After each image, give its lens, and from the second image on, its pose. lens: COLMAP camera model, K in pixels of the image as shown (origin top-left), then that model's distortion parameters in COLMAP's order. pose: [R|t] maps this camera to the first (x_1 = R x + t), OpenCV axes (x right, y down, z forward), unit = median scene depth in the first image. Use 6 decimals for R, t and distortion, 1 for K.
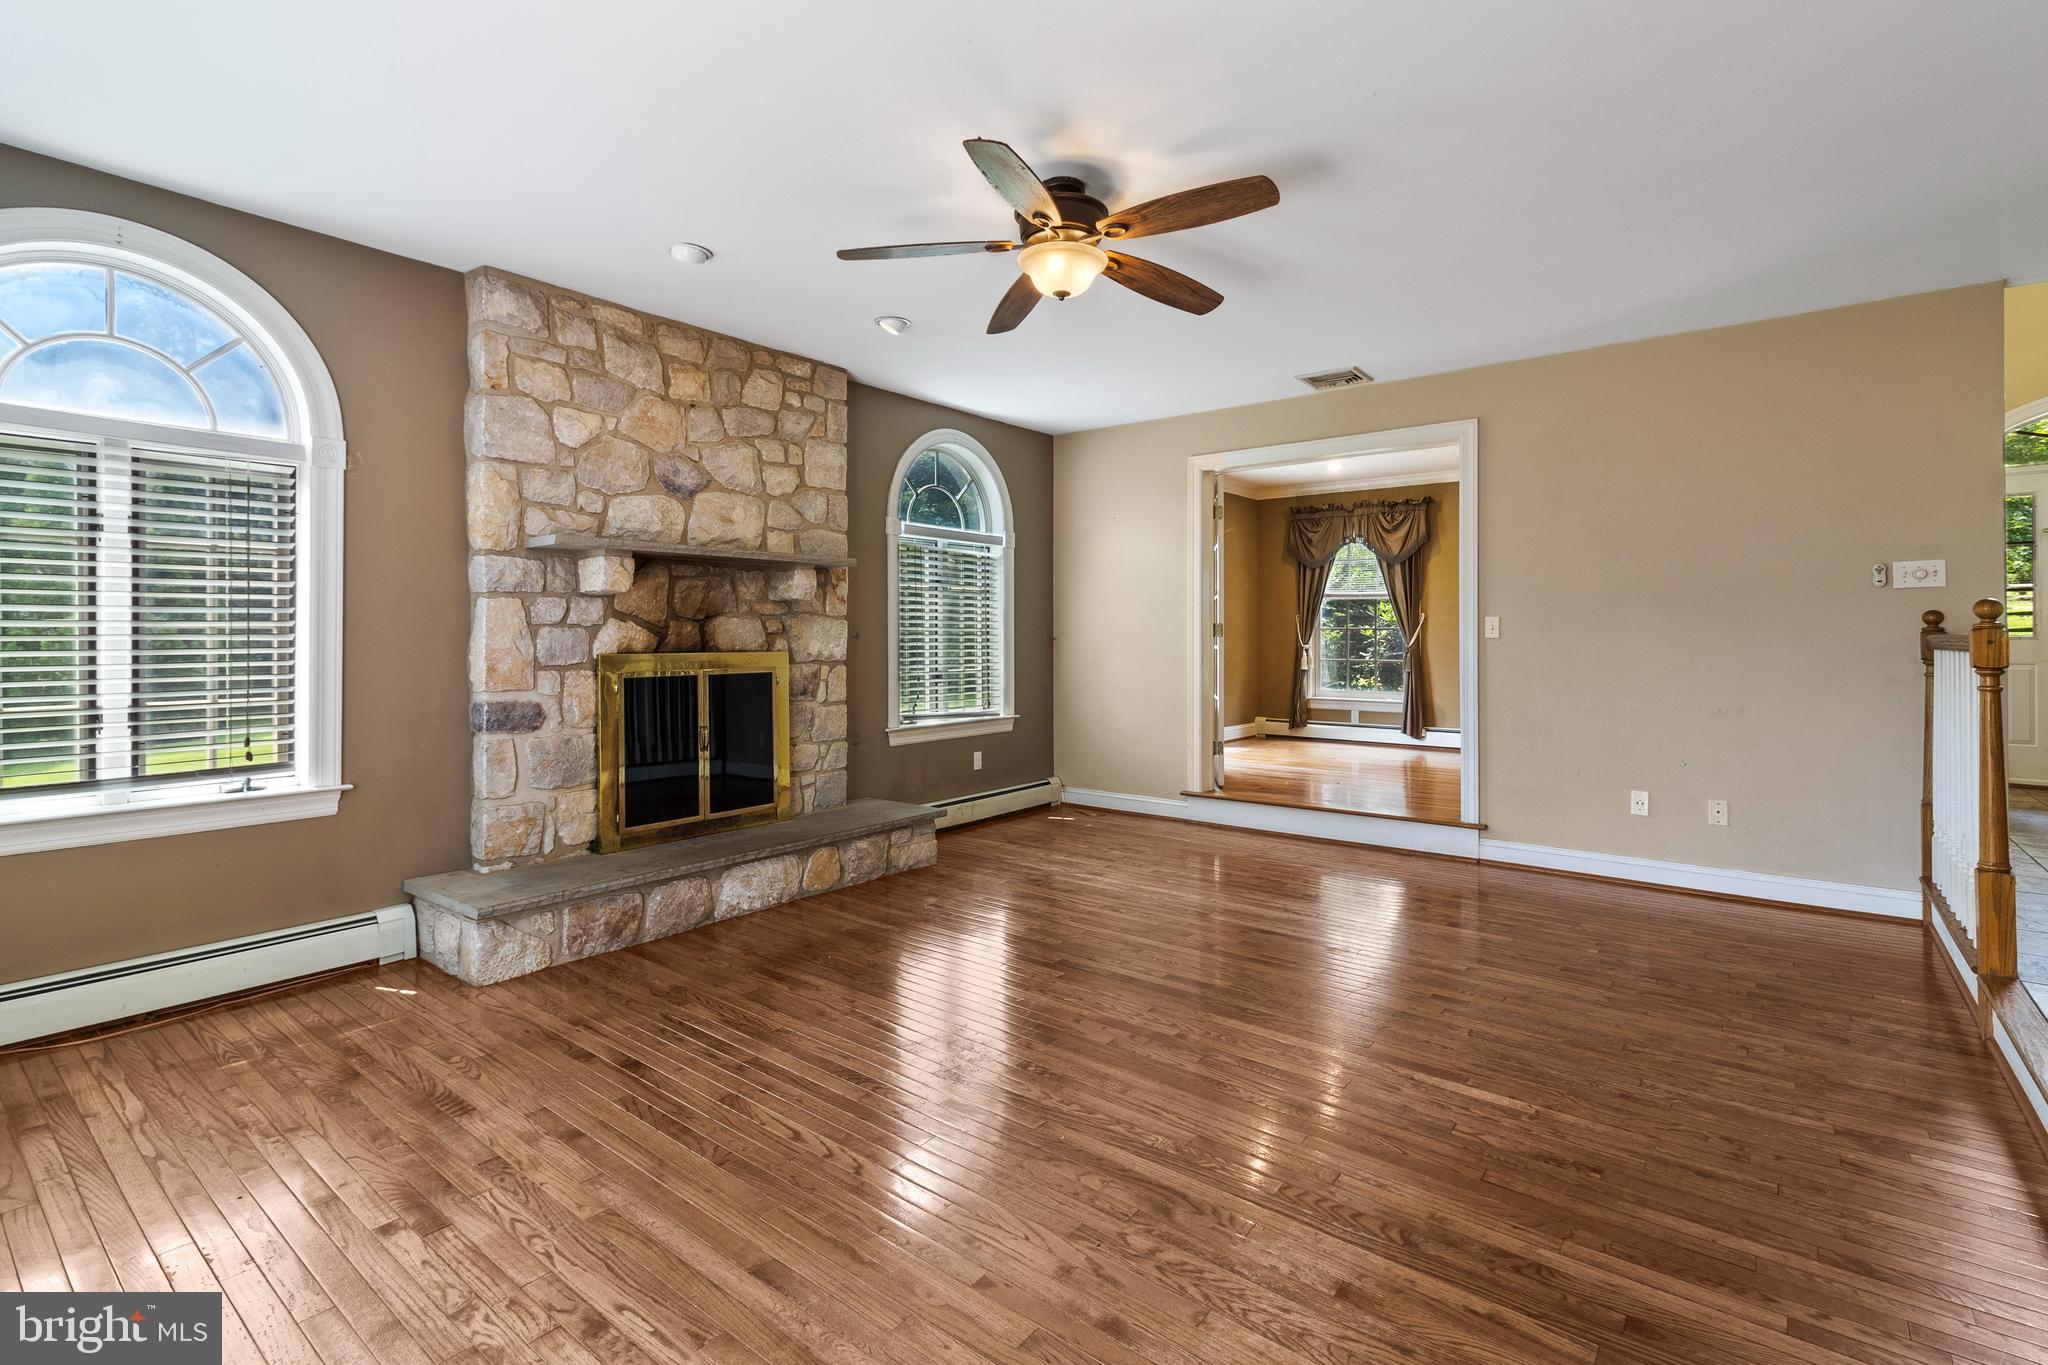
lens RADIAL K [[951.9, 0, 1016.1], [0, 951.9, 631.9], [0, 0, 1]] dist [0.005893, -0.000197]
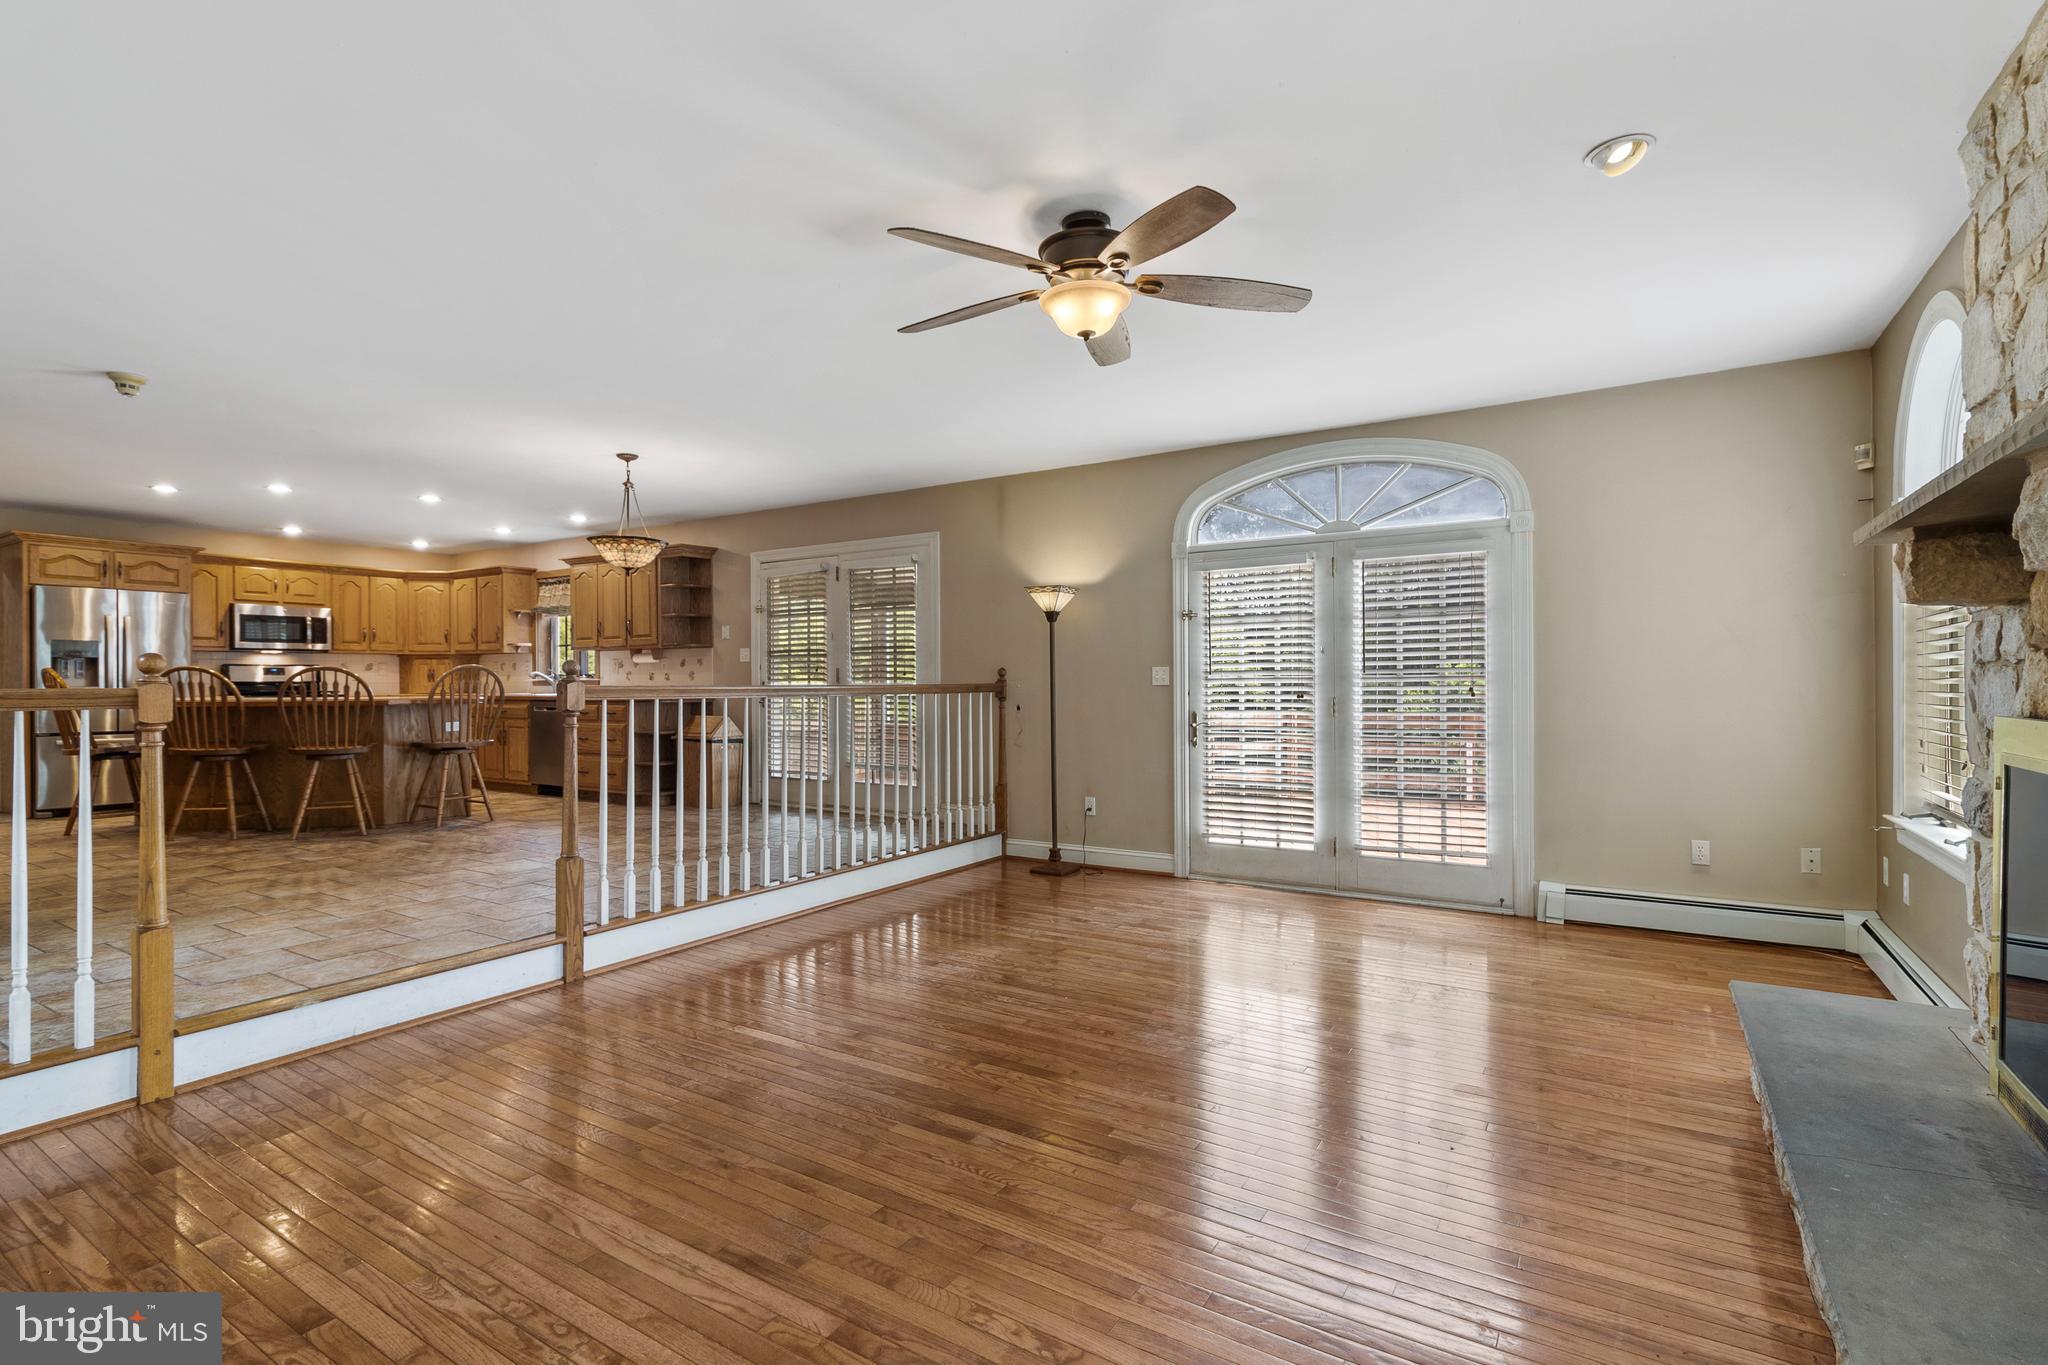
lens RADIAL K [[951.9, 0, 1029.7], [0, 951.9, 680.2], [0, 0, 1]] dist [0.005893, -0.000197]
pose [[-0.993748, 0.005759, -0.111501, 0.148357], [0.006490, 0.999960, -0.006196, 0.004146], [0.111461, -0.006880, -0.993745, 1.346131]]
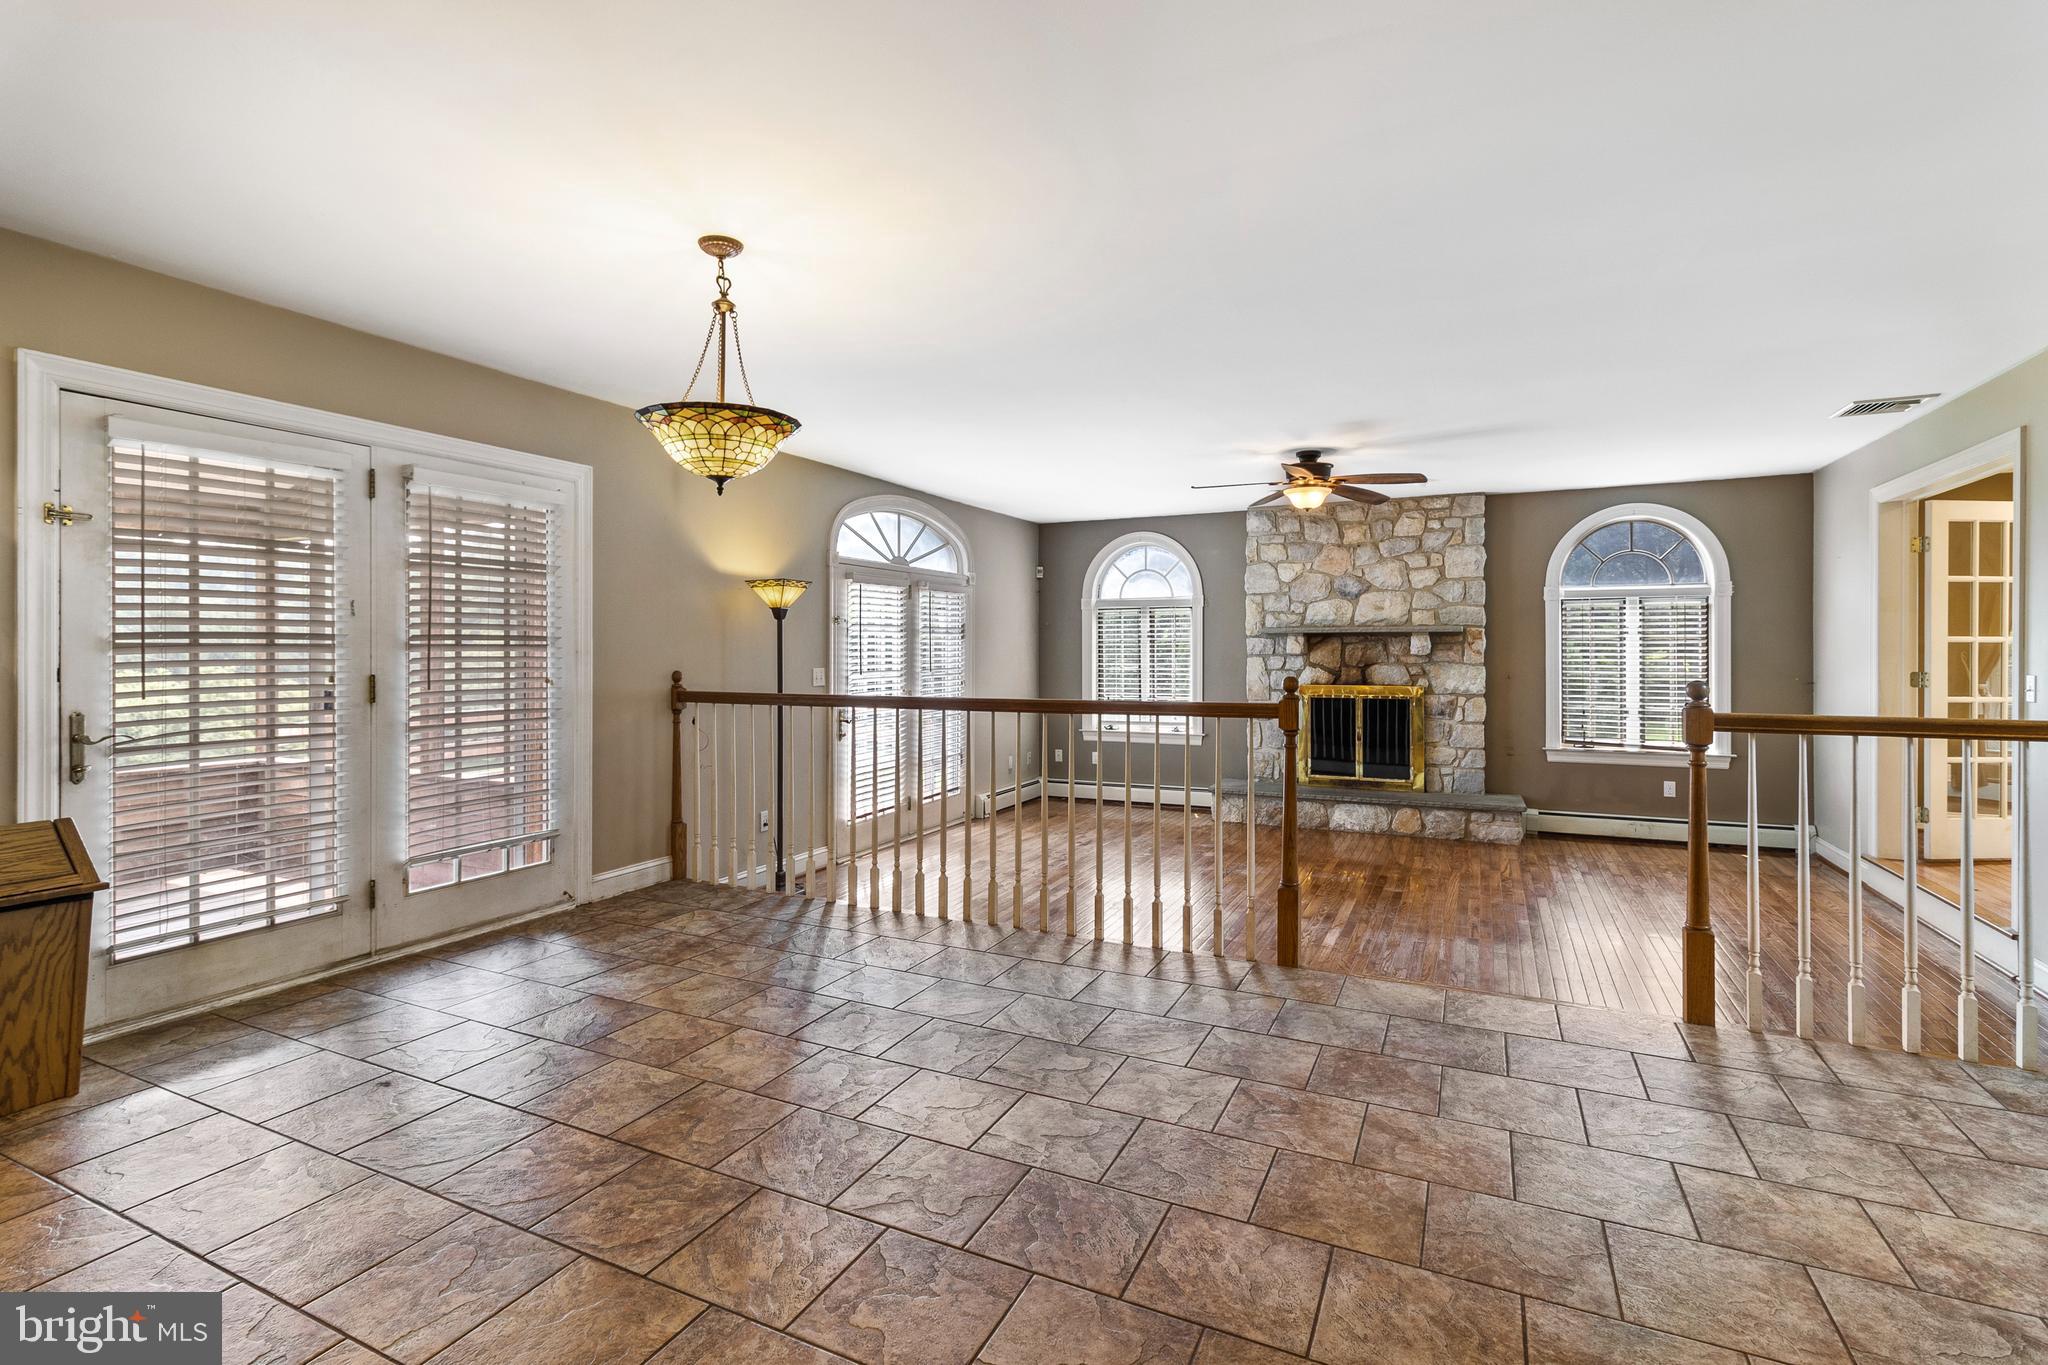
lens RADIAL K [[951.9, 0, 1020.9], [0, 951.9, 669.9], [0, 0, 1]] dist [0.005893, -0.000197]
pose [[0.218485, 0.021721, -0.975599, 1.230055], [0.005305, 0.999711, 0.023446, -0.050890], [0.975826, -0.010298, 0.218306, 0.001525]]
